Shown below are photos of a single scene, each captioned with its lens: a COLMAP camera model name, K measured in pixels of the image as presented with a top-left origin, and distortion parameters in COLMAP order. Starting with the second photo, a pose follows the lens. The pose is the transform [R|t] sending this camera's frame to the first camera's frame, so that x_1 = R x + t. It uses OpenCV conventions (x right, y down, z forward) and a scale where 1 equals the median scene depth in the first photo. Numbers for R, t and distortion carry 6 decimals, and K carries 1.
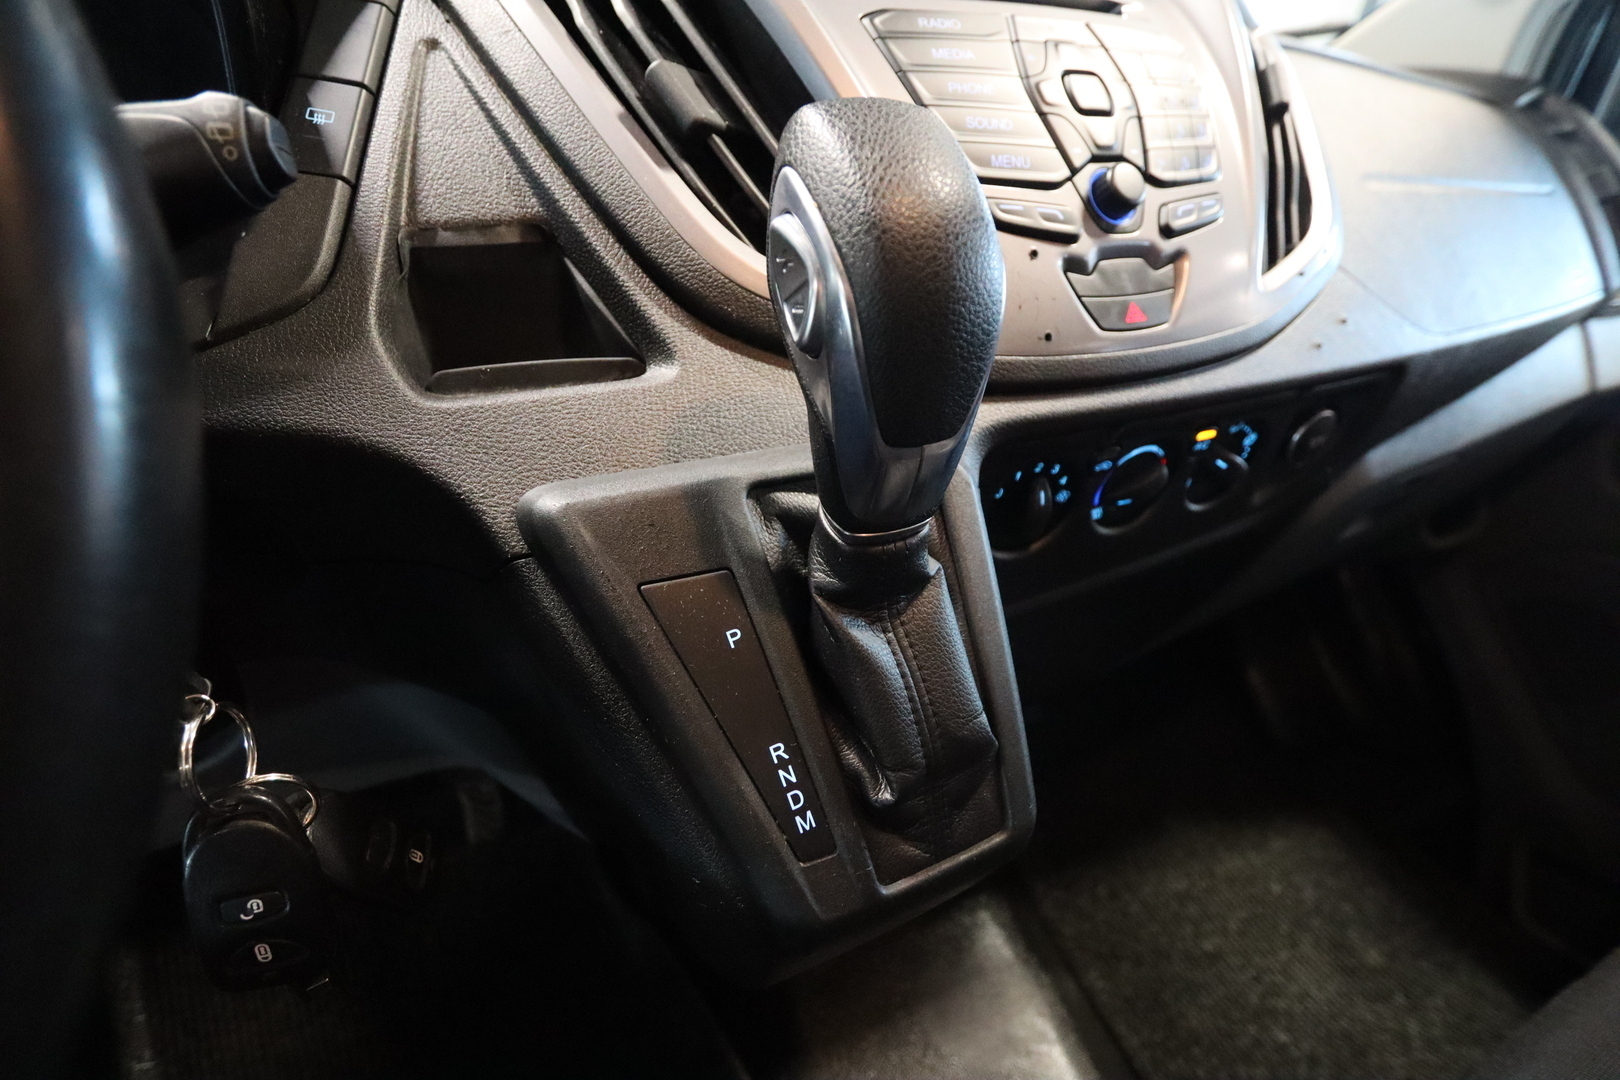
lens RADIAL K [[742.9, 0, 805.2], [0, 742.9, 528.3], [0, 0, 1]] dist [-0.014671, 0.000989]
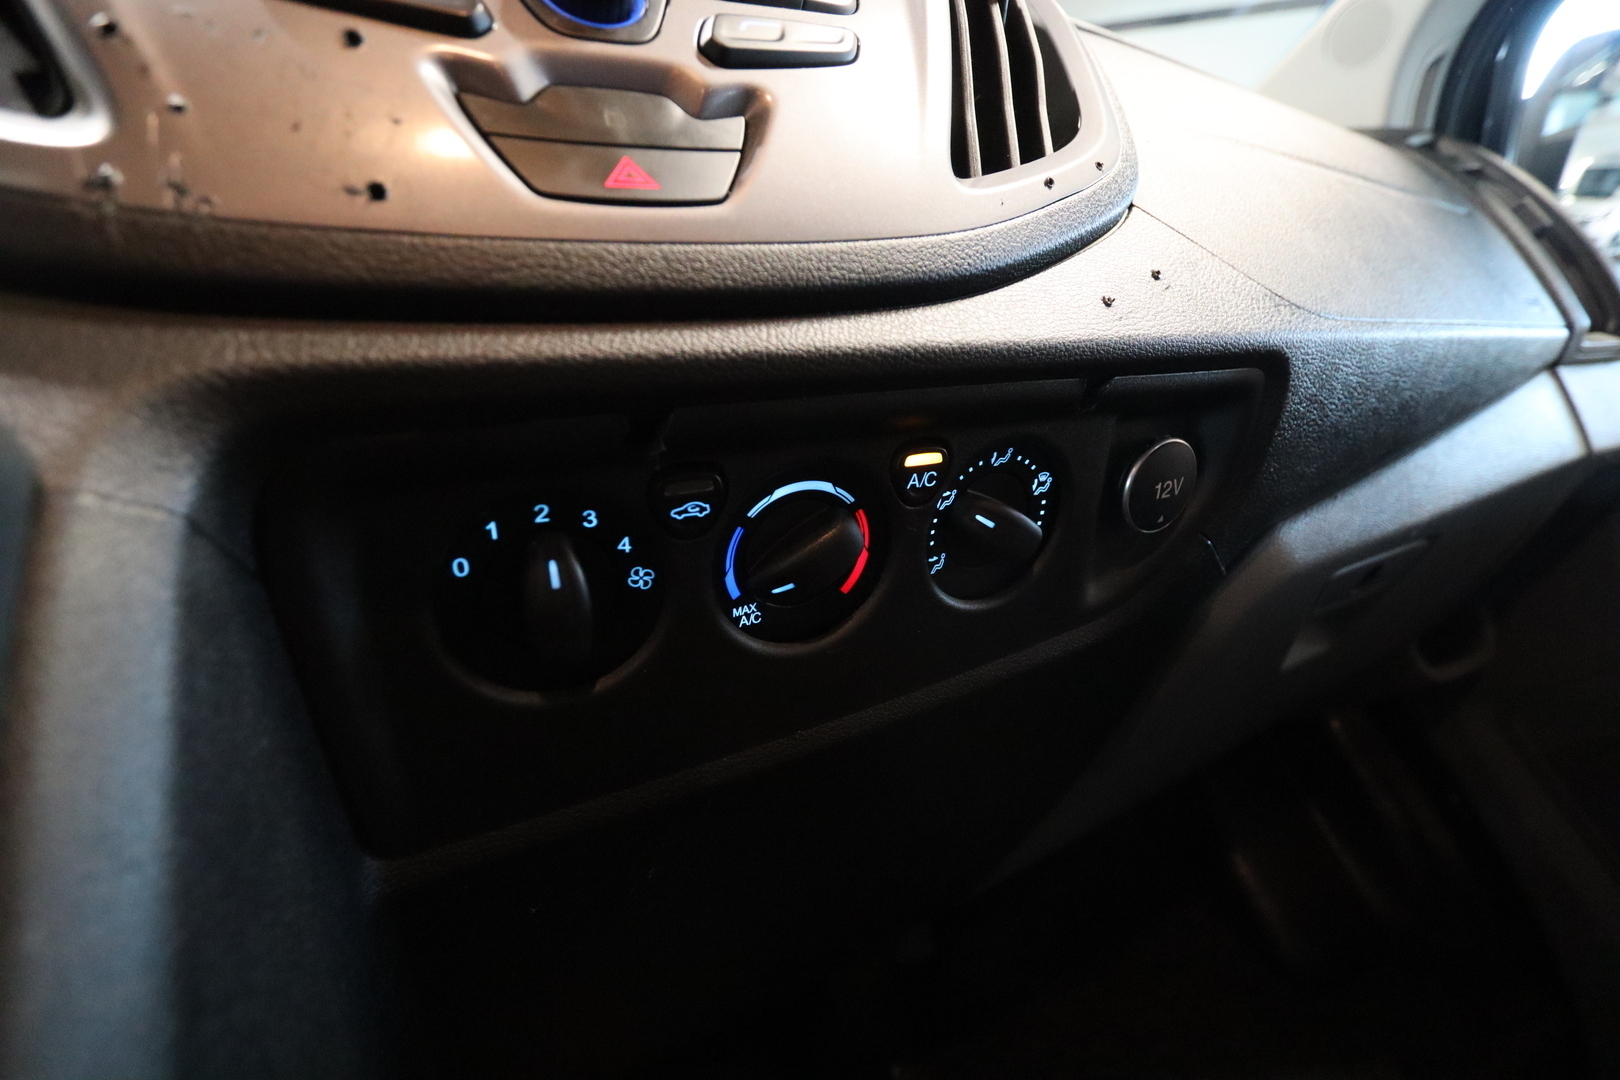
lens RADIAL K [[742.9, 0, 816.7], [0, 742.9, 549.2], [0, 0, 1]] dist [-0.014671, 0.000989]
pose [[0.998533, -0.053704, 0.006964, 0.396396], [0.053930, 0.974481, -0.217895, 0.048541], [0.004916, 0.217950, 0.975947, 0.409777]]
